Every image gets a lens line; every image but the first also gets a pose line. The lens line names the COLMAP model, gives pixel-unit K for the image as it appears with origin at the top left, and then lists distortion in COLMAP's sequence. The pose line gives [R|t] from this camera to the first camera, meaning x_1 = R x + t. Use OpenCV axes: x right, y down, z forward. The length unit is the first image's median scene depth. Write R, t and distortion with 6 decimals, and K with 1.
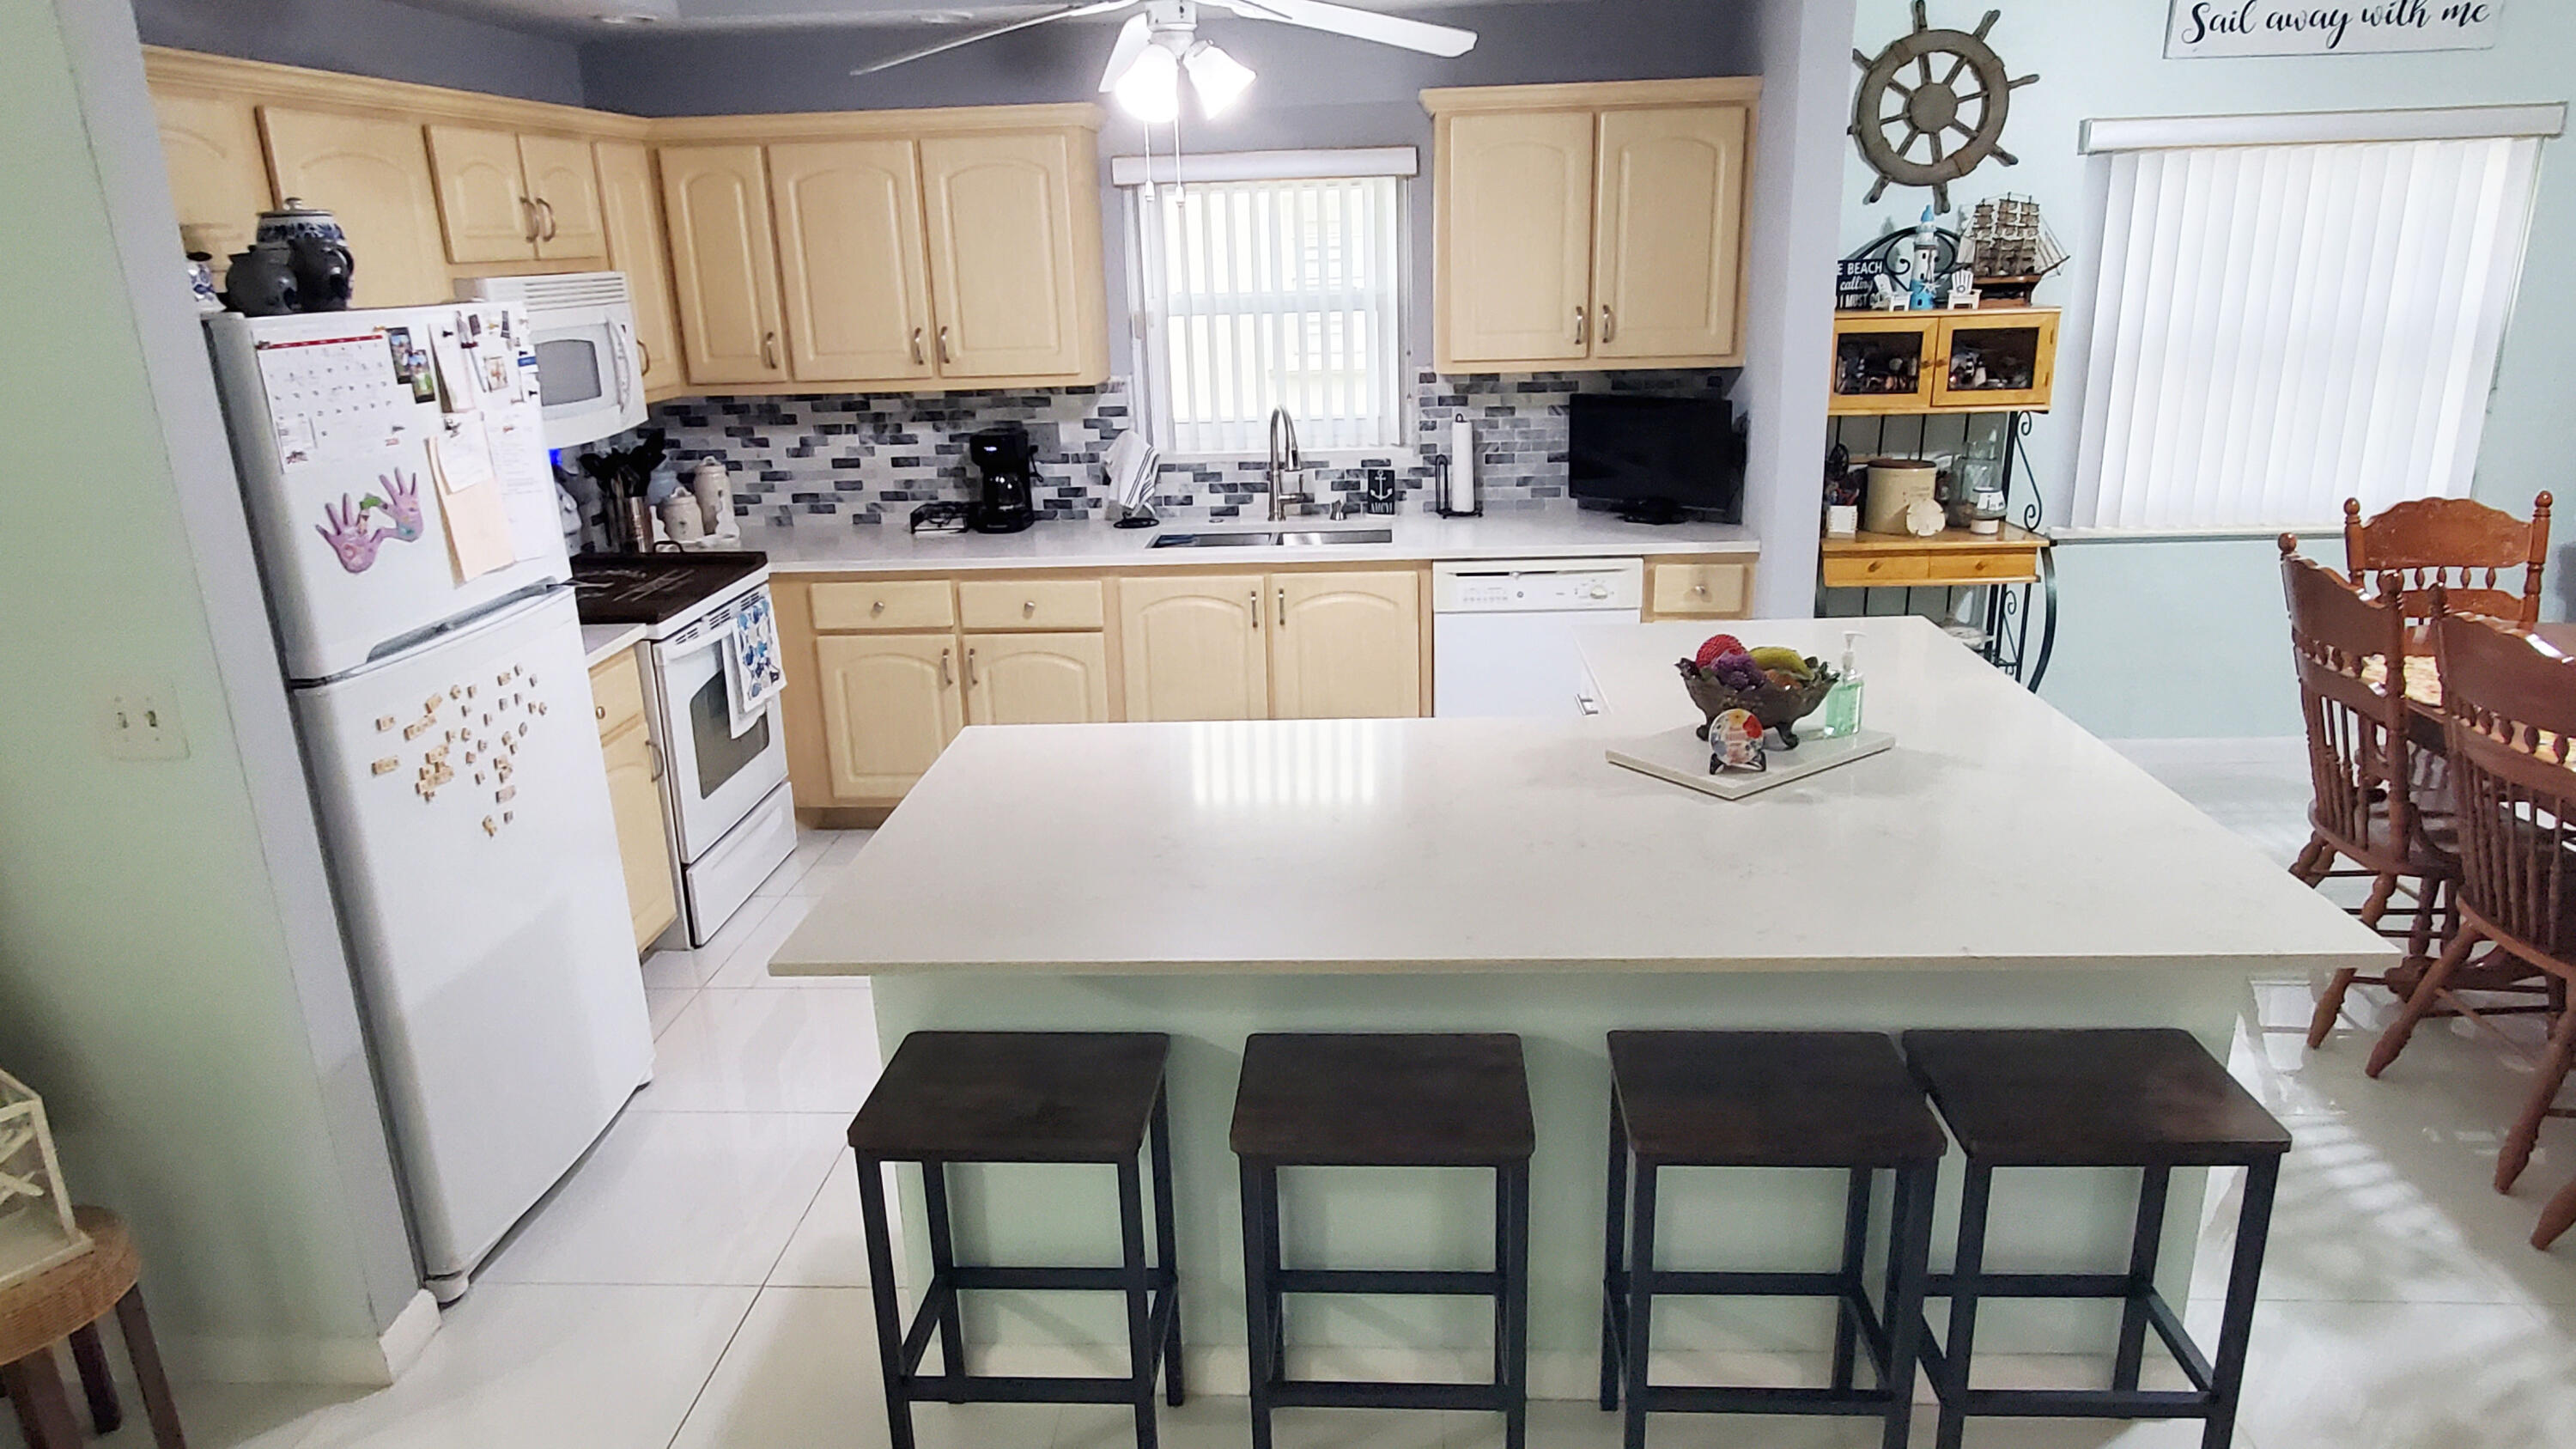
lens RADIAL K [[1611.9, 0, 1284.6], [0, 1611.9, 742.0], [0, 0, 1]] dist [-0.003173, 0.000738]
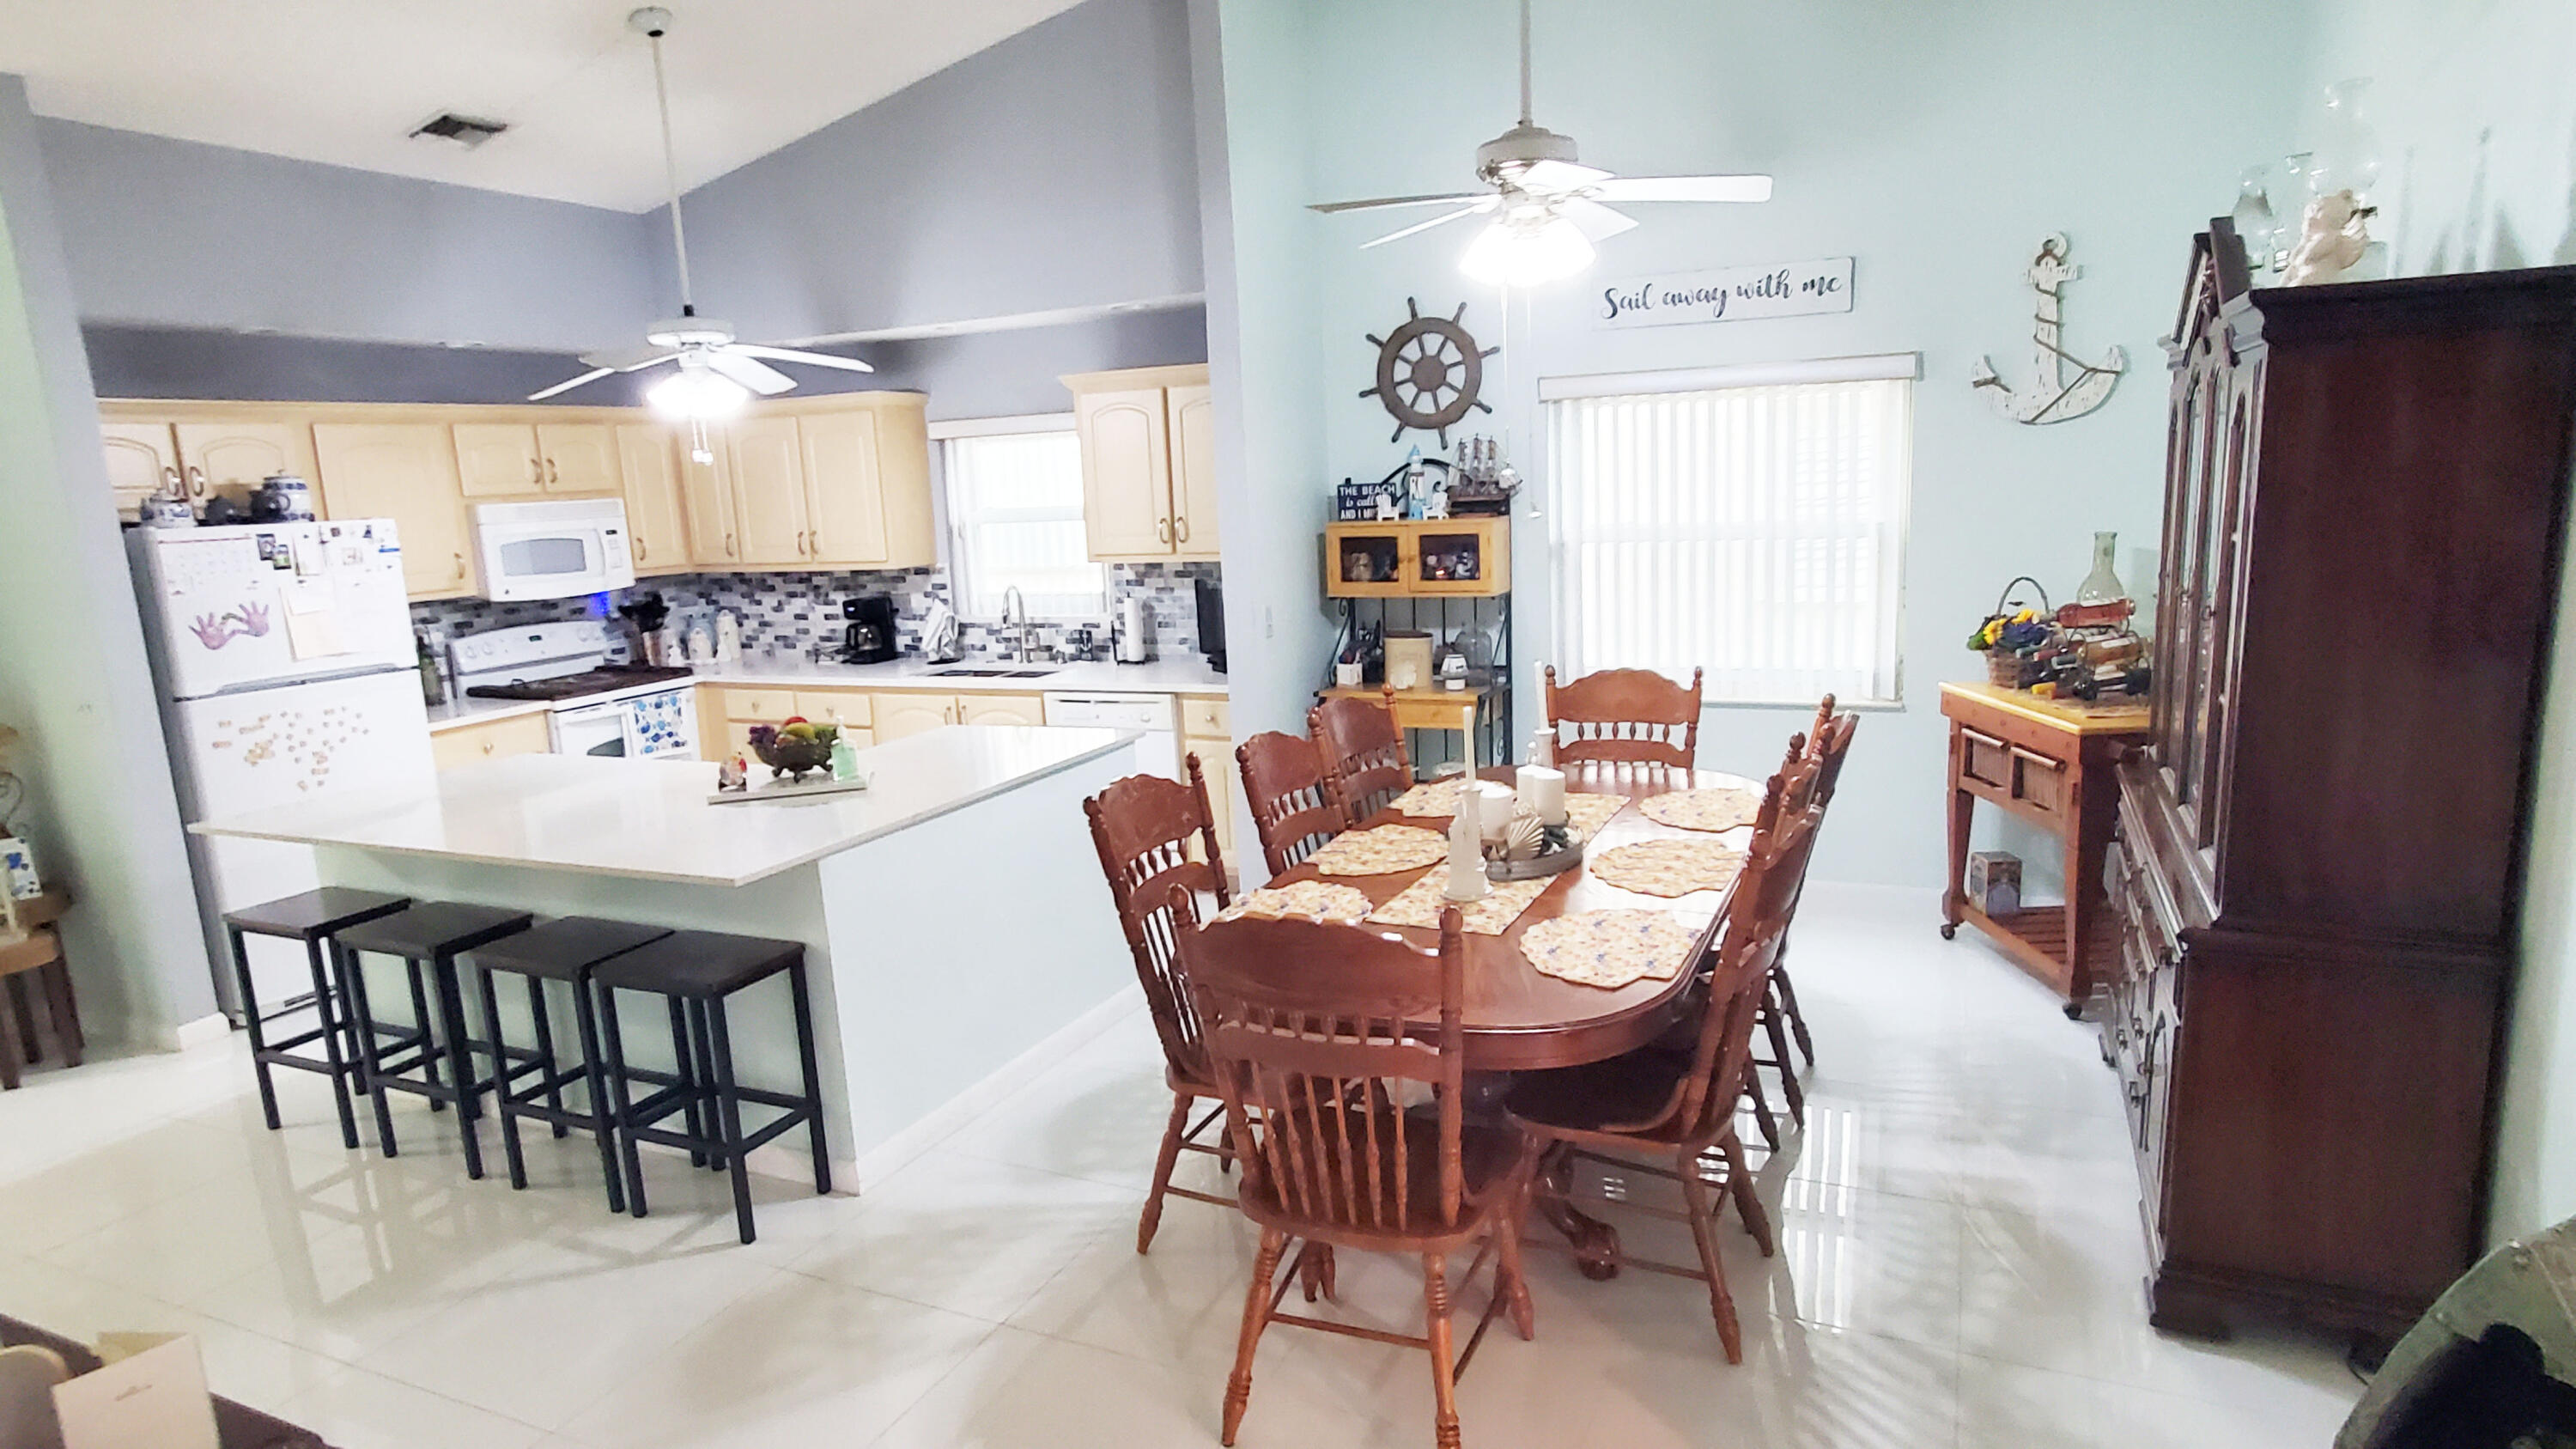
lens RADIAL K [[1461.0, 0, 1284.6], [0, 1461.0, 738.0], [0, 0, 1]] dist [-0.002853, 0.004843]
pose [[0.931392, 0.054626, -0.359895, 0.734515], [-0.092268, 0.991816, -0.088244, 0.024777], [0.352129, 0.115396, 0.928810, -0.132676]]
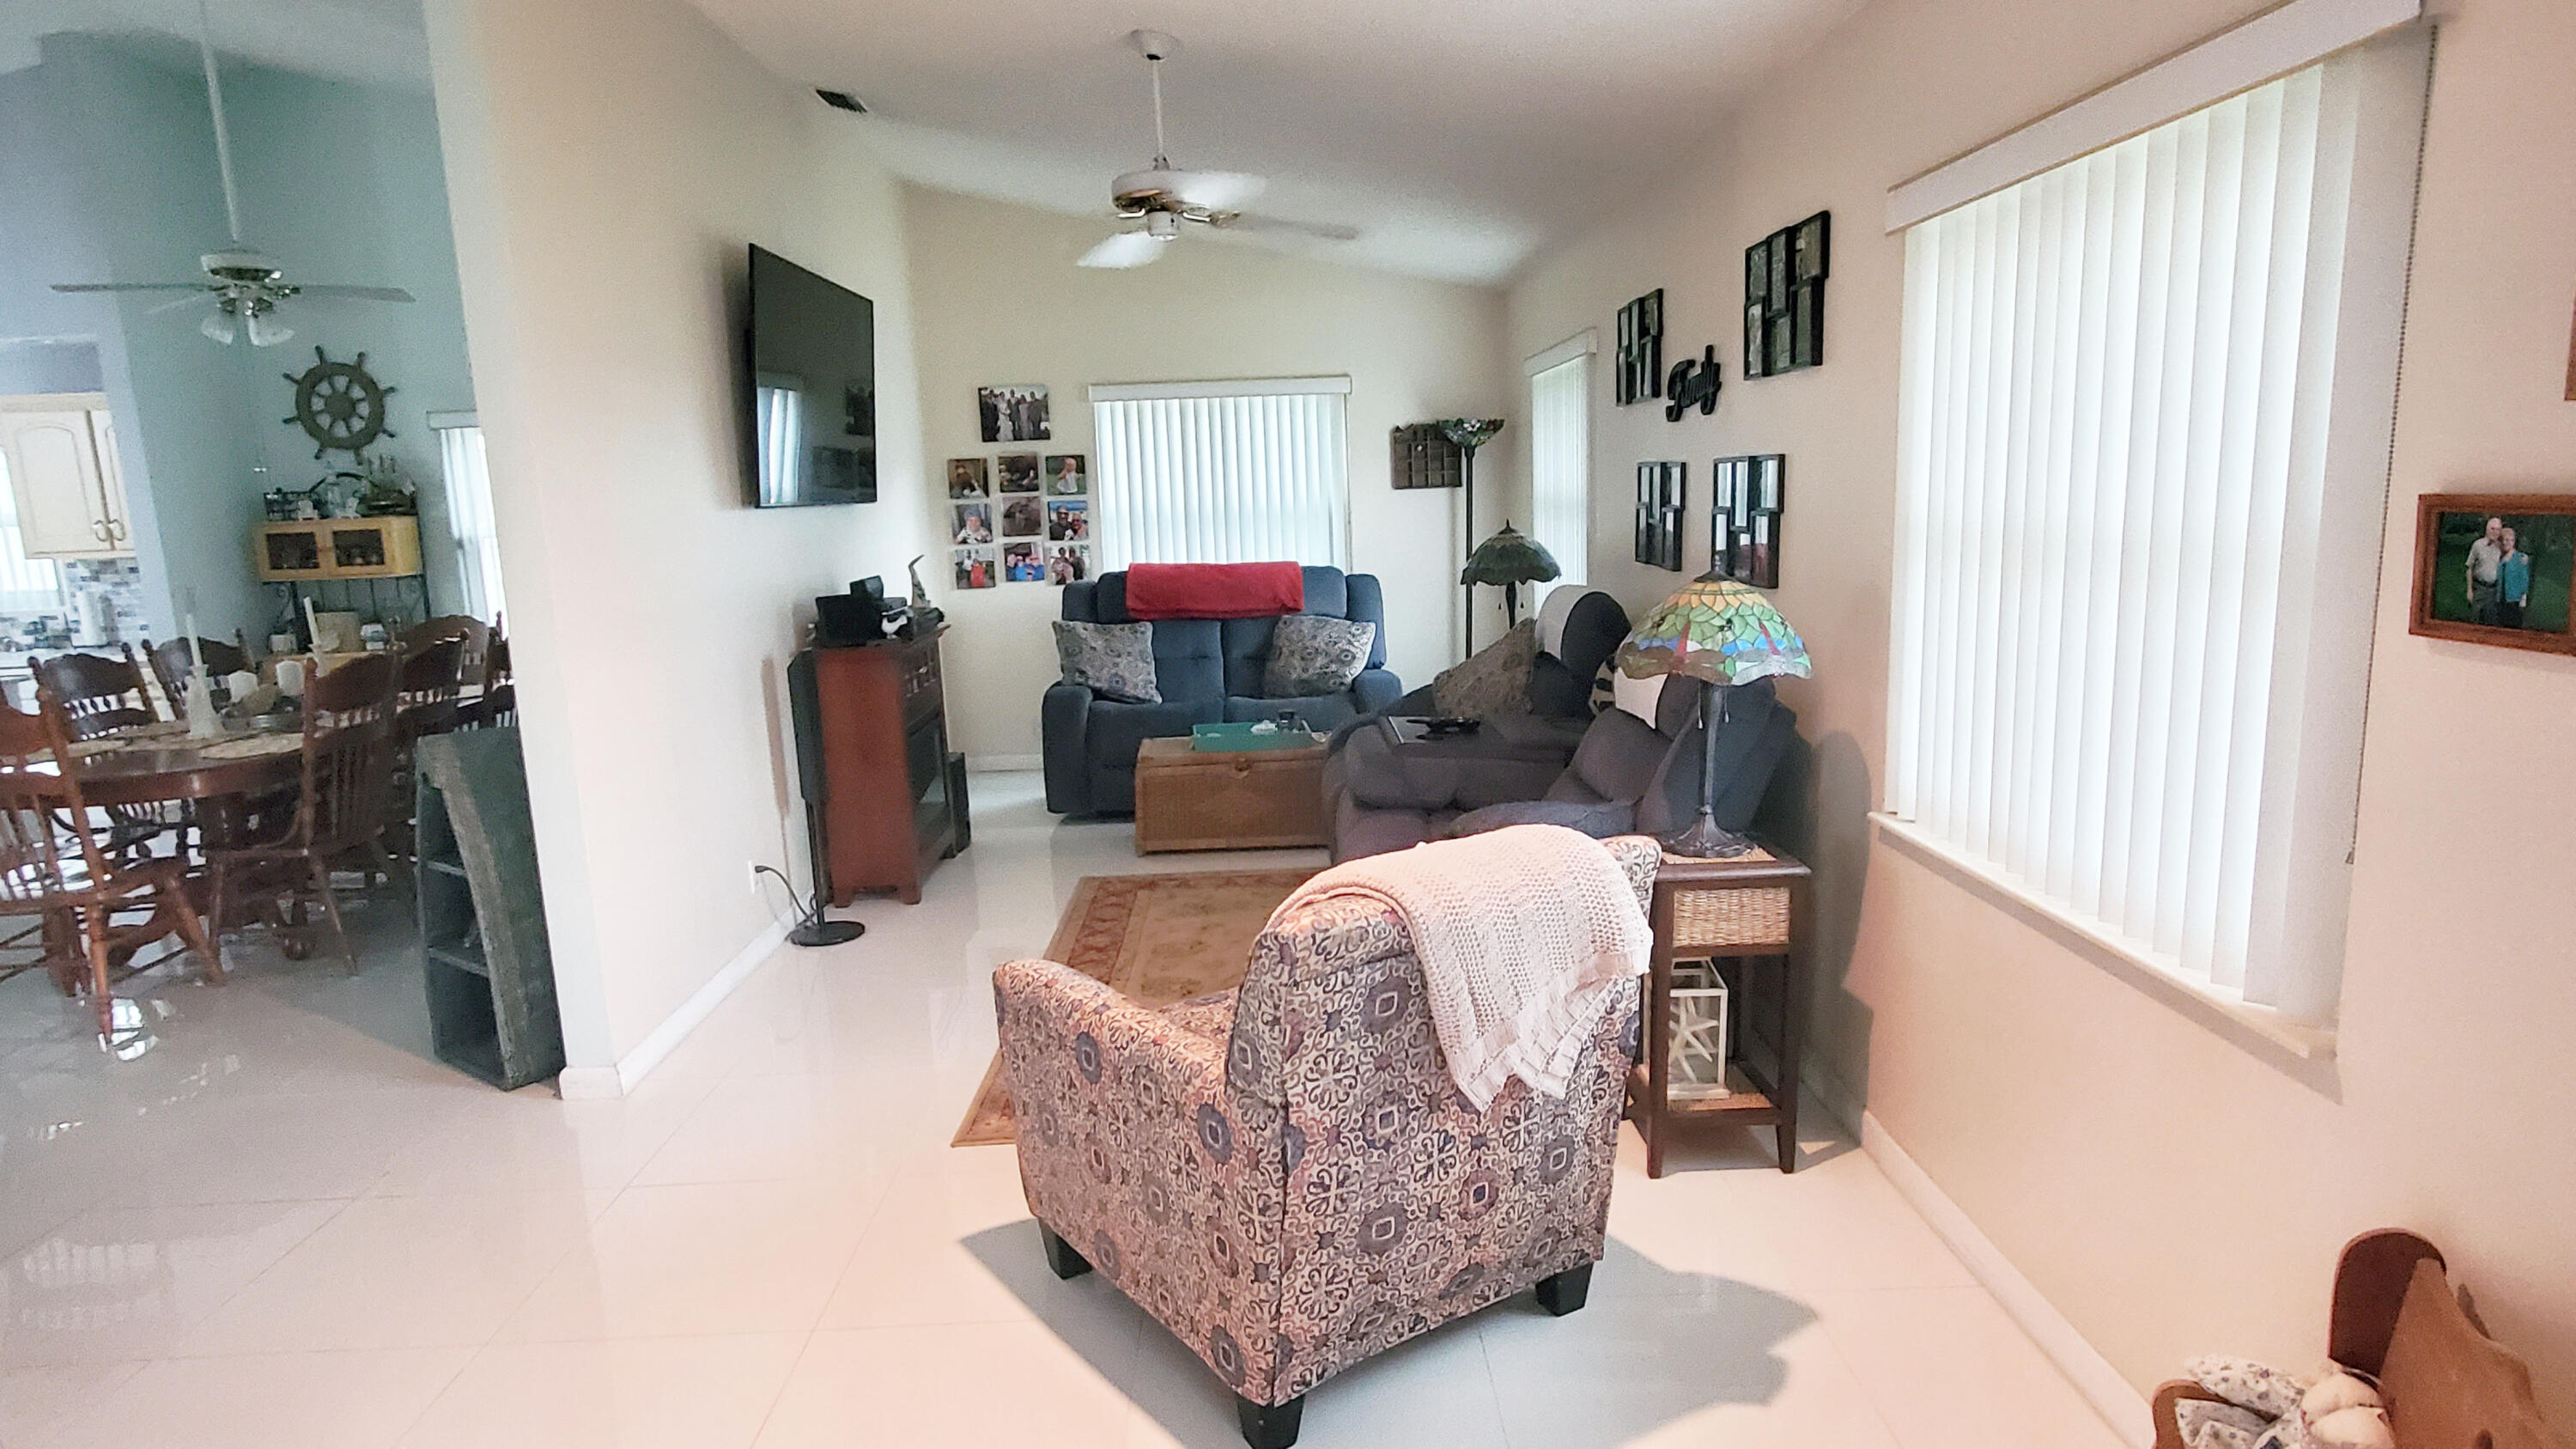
lens RADIAL K [[1461.0, 0, 1284.6], [0, 1461.0, 738.0], [0, 0, 1]] dist [-0.002853, 0.004843]
pose [[0.997133, -0.022367, 0.072284, 1.269684], [0.031808, 0.990709, -0.132228, 0.192386], [-0.068655, 0.134149, 0.988580, -0.553808]]
